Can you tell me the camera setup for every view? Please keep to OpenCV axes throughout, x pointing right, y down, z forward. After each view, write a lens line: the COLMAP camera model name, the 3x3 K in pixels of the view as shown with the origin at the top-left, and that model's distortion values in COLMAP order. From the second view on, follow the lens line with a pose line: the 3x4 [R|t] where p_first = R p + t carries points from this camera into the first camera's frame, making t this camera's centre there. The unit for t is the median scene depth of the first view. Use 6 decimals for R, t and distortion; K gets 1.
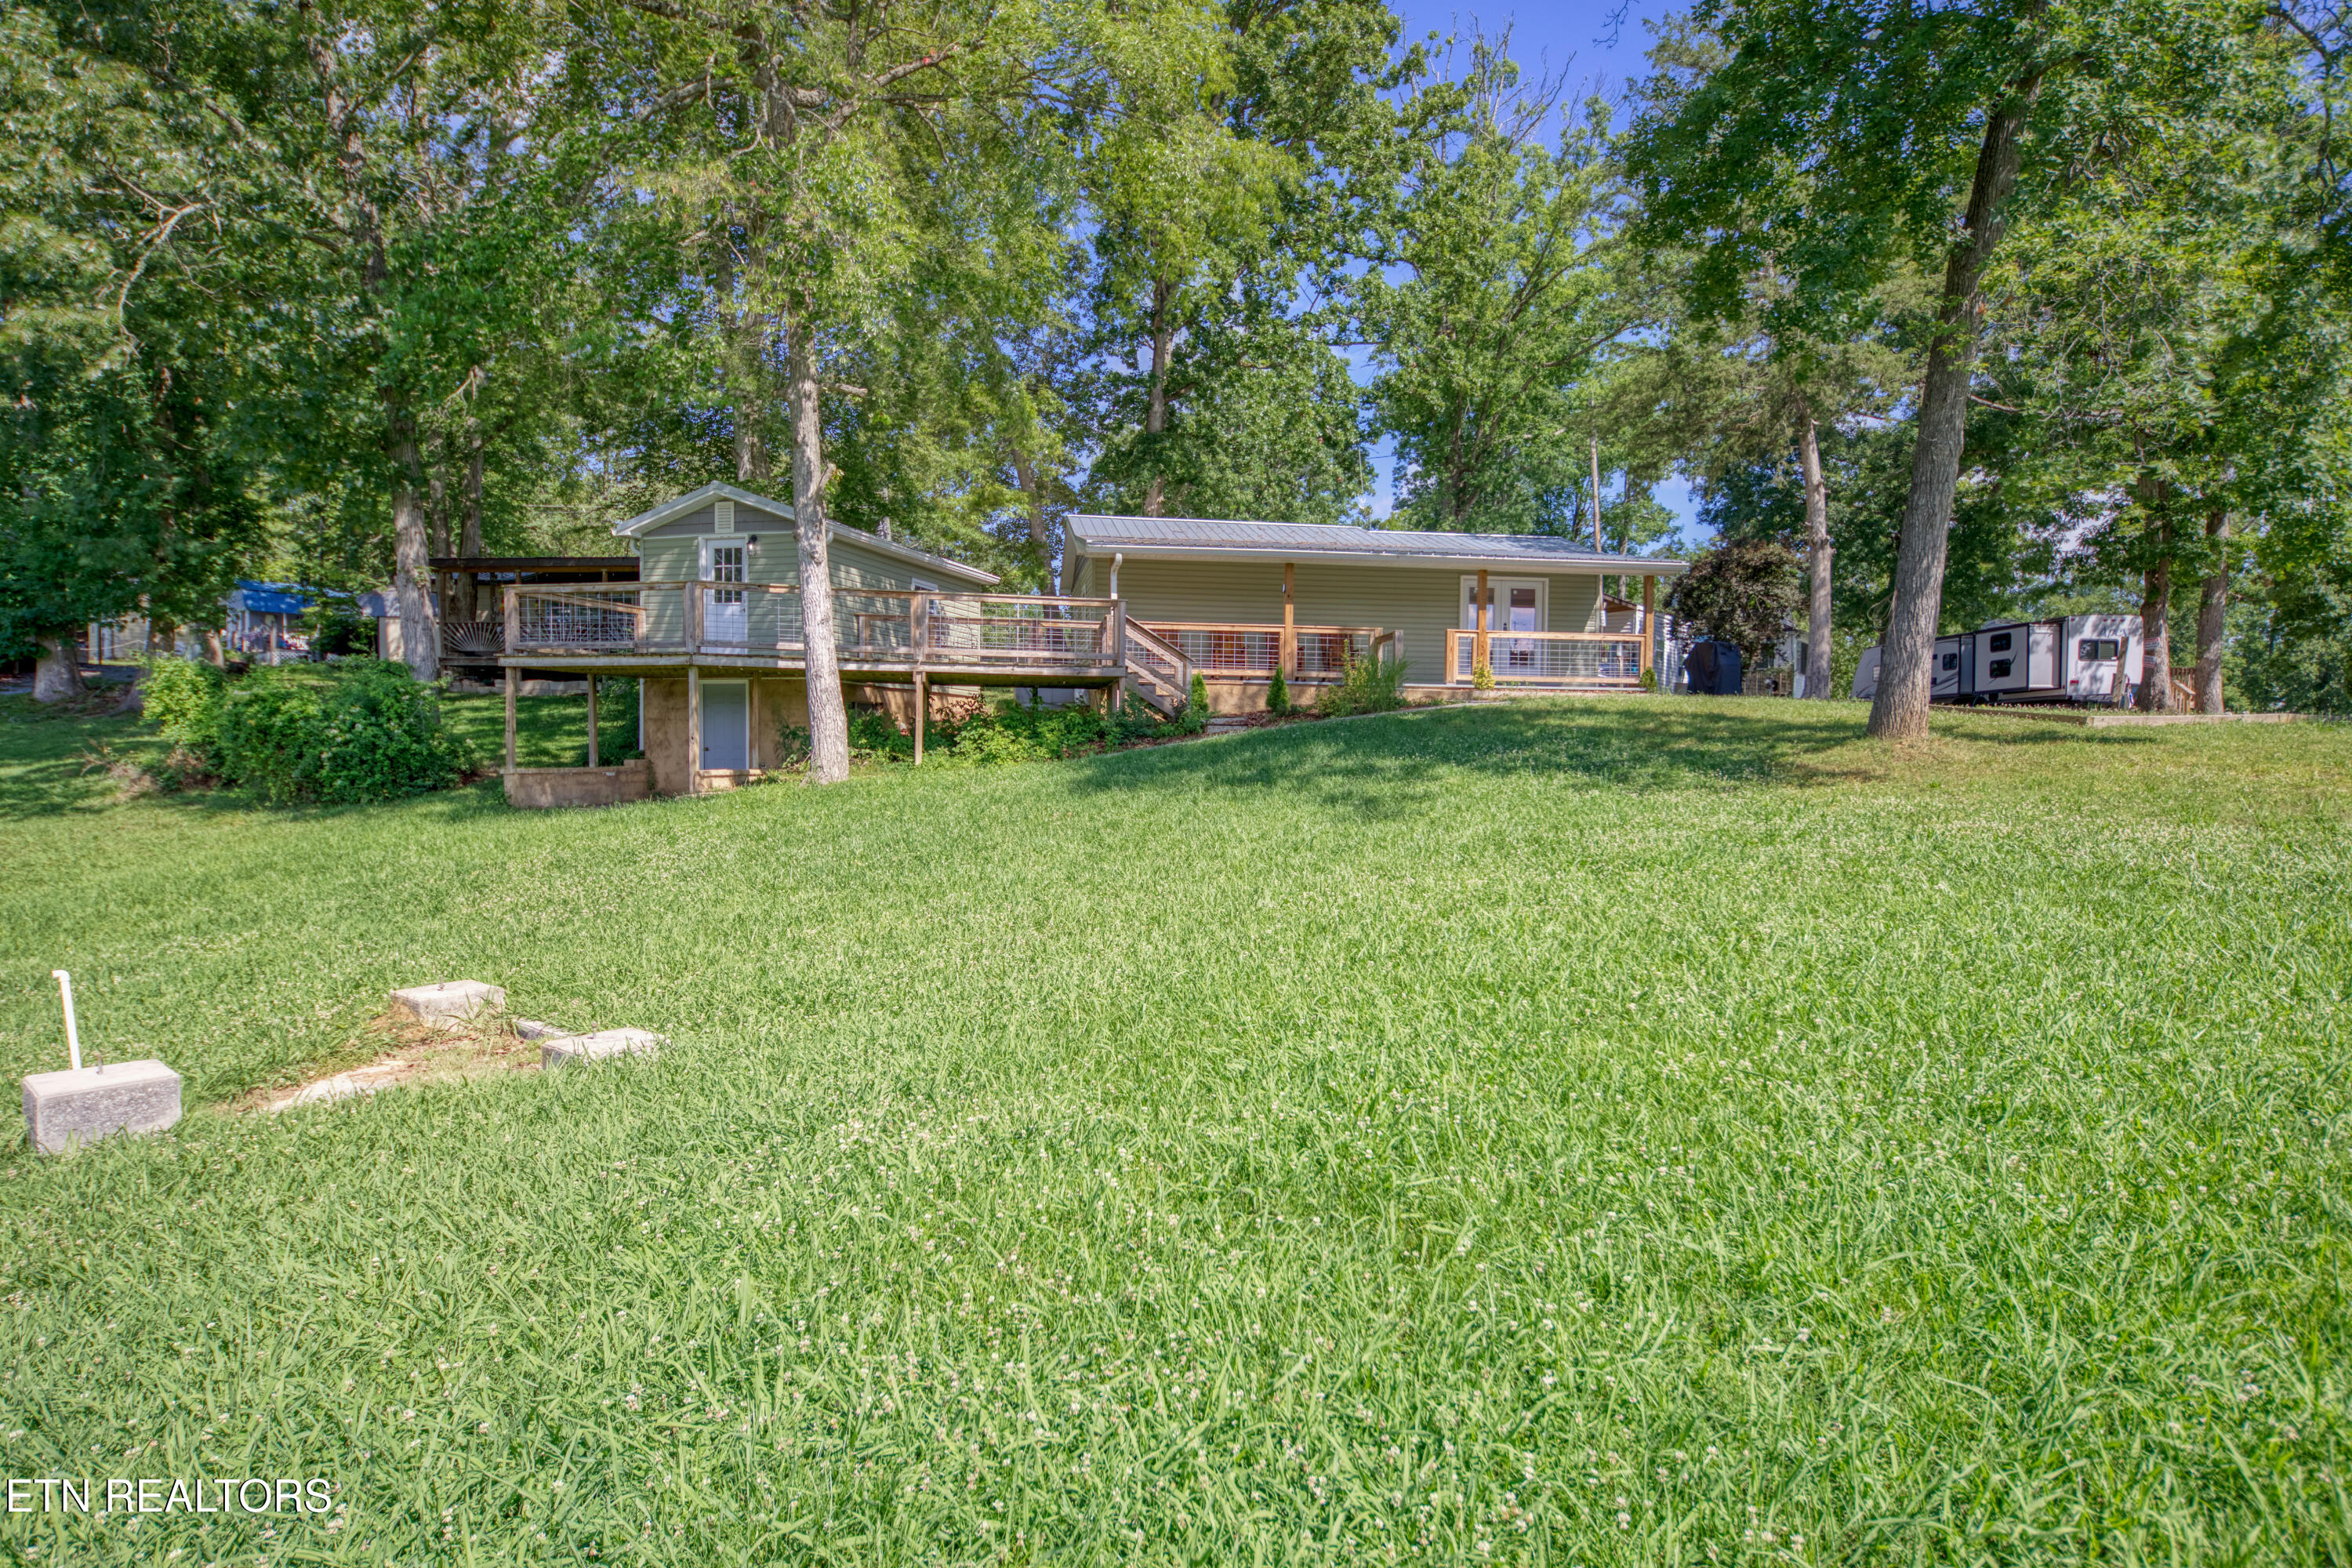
lens RADIAL K [[1282.8, 0, 1184.4], [0, 1282.8, 787.1], [0, 0, 1]] dist [0.016303, -0.000188]
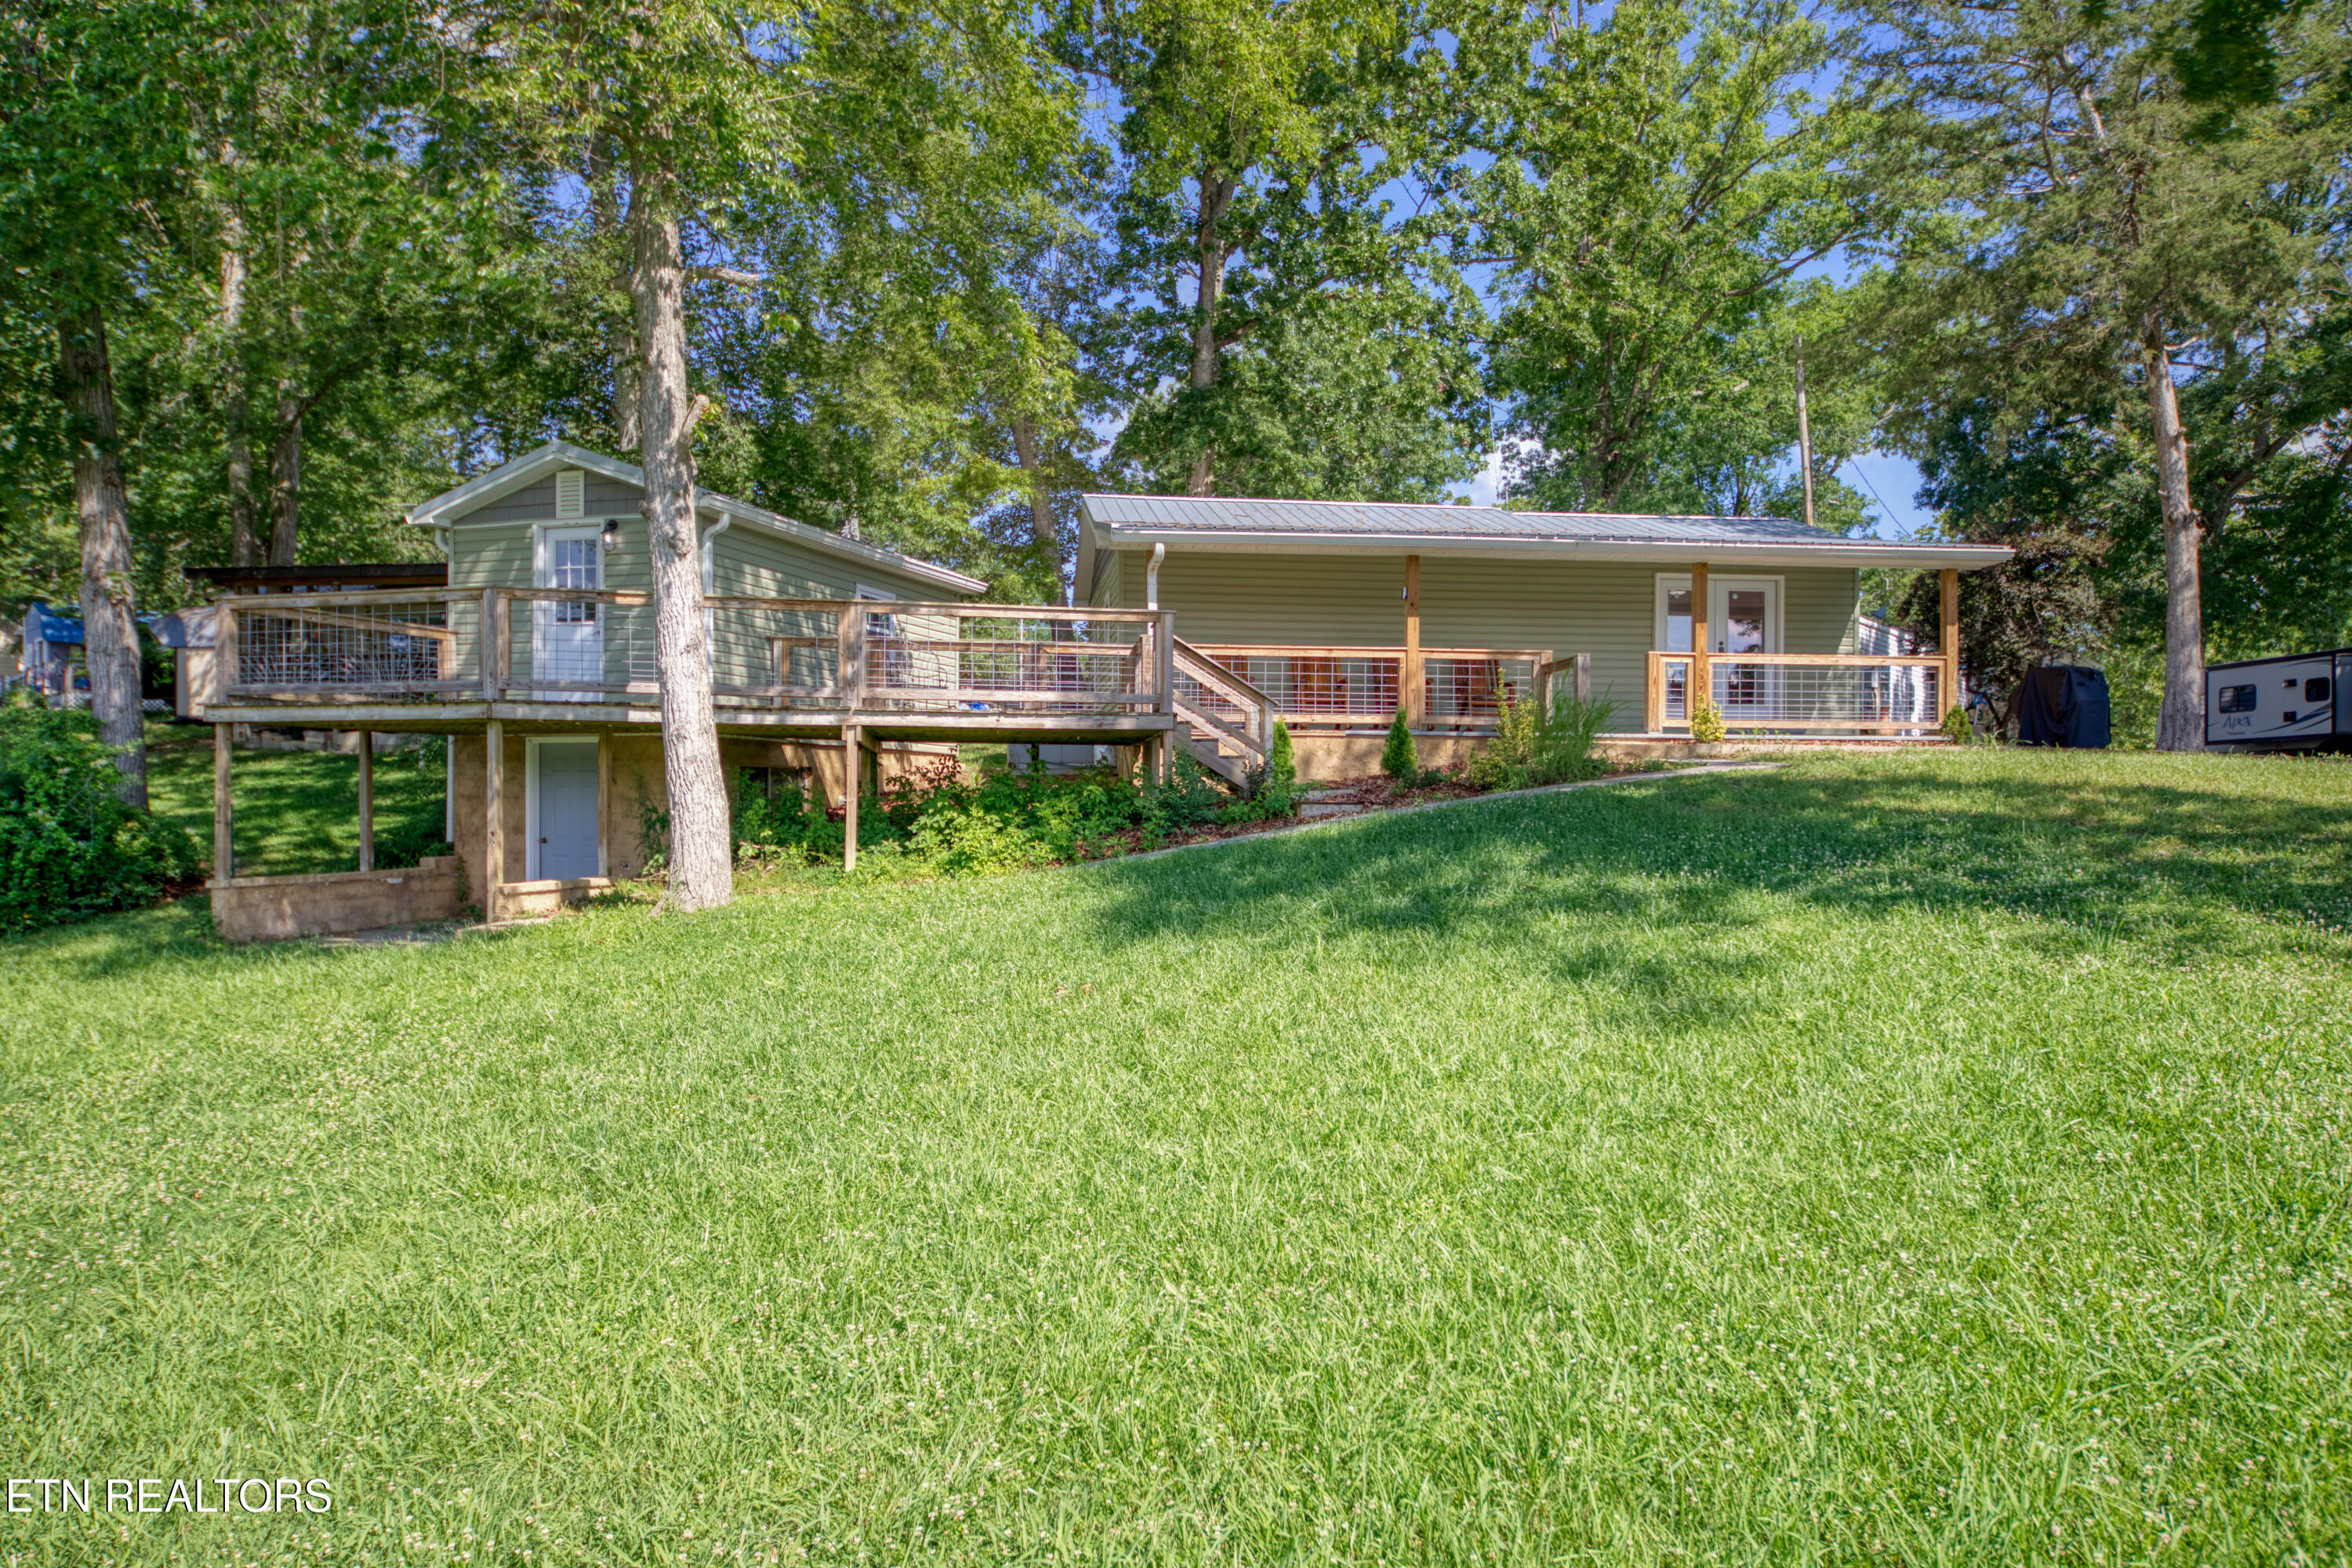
lens RADIAL K [[1529.5, 0, 1165.0], [0, 1529.5, 788.6], [0, 0, 1]] dist [0.014947, 0.013792]
pose [[0.999243, -0.005596, -0.038496, -0.016779], [0.004273, 0.999400, -0.034376, -0.024426], [0.038665, 0.034185, 0.998667, 0.190115]]
